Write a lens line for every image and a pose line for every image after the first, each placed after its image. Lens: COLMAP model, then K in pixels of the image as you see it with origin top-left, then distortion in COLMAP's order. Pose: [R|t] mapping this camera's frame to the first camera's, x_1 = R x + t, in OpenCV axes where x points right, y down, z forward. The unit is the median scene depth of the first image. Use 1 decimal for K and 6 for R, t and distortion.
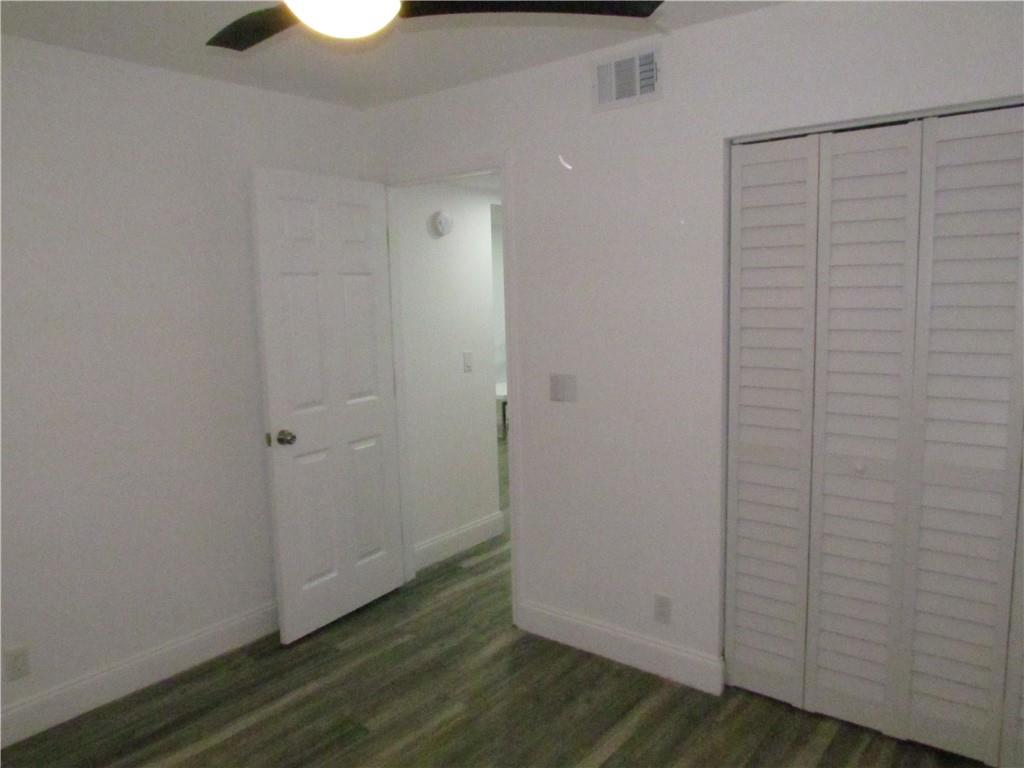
lens RADIAL K [[737.1, 0, 517.5], [0, 737.1, 386.8], [0, 0, 1]] dist [-0.029562, -0.002268]
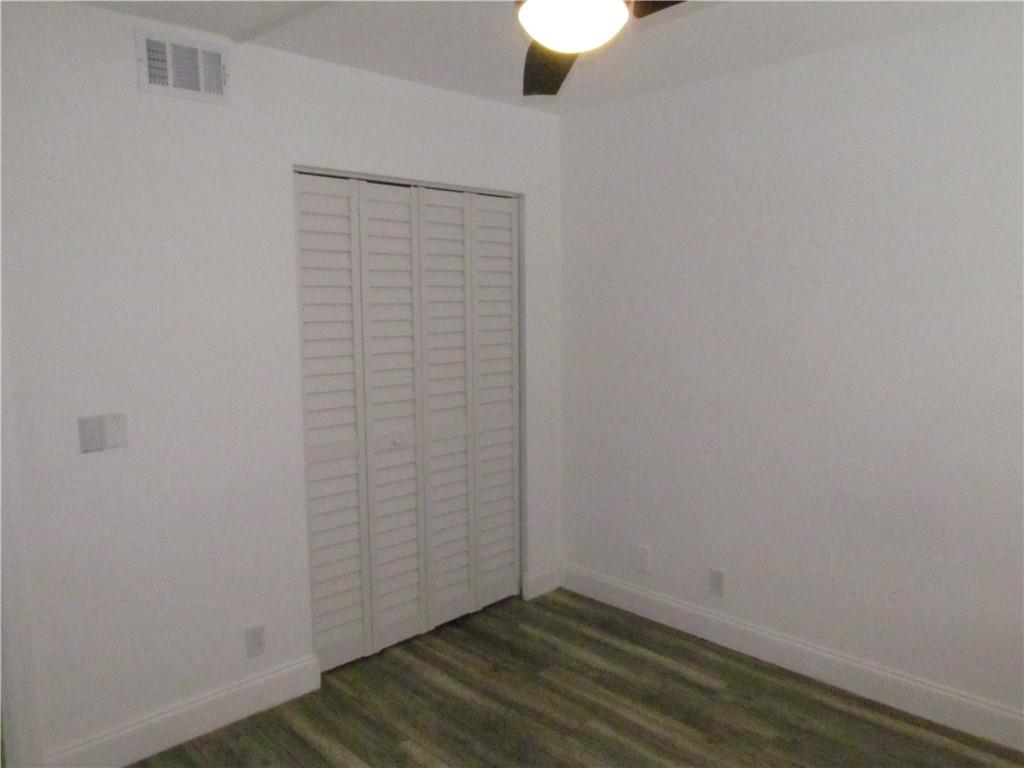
lens RADIAL K [[736.3, 0, 527.9], [0, 736.3, 396.6], [0, 0, 1]] dist [-0.028819, -0.000019]
pose [[0.114504, -0.103607, 0.988005, -0.747595], [0.136152, 0.986798, 0.087701, -0.049819], [-0.984049, 0.124477, 0.127099, 0.553657]]
